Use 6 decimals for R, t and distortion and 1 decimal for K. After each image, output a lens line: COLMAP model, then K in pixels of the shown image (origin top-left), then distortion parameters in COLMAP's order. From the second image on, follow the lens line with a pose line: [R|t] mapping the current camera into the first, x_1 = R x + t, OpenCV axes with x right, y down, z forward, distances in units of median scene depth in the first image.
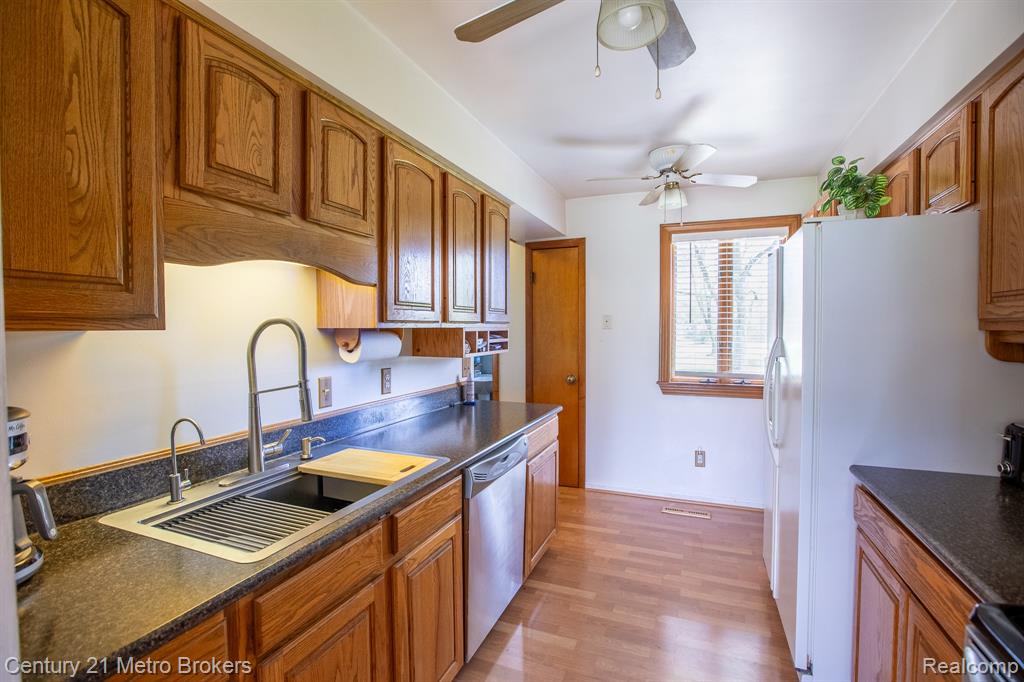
lens RADIAL K [[484.3, 0, 511.1], [0, 484.3, 338.4], [0, 0, 1]] dist [-0.053713, 0.013321]
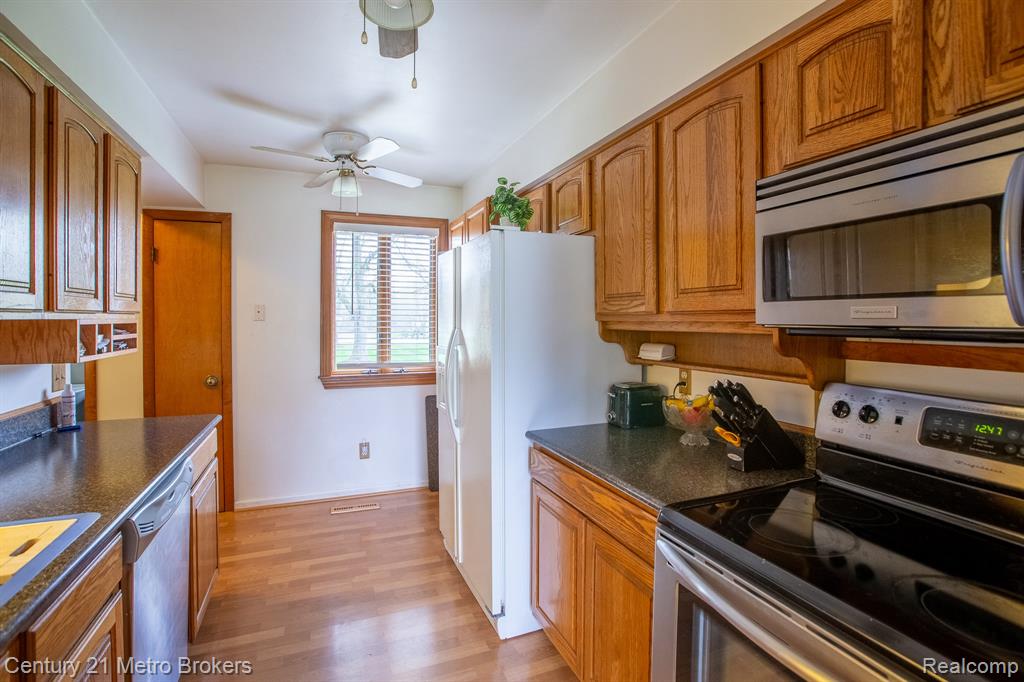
lens RADIAL K [[484.3, 0, 533.2], [0, 484.3, 317.4], [0, 0, 1]] dist [-0.053713, 0.013321]
pose [[0.698632, 0.002637, 0.715476, -0.106147], [0.015402, 0.999706, -0.018724, -0.002037], [-0.715315, 0.024101, 0.698386, 0.065352]]
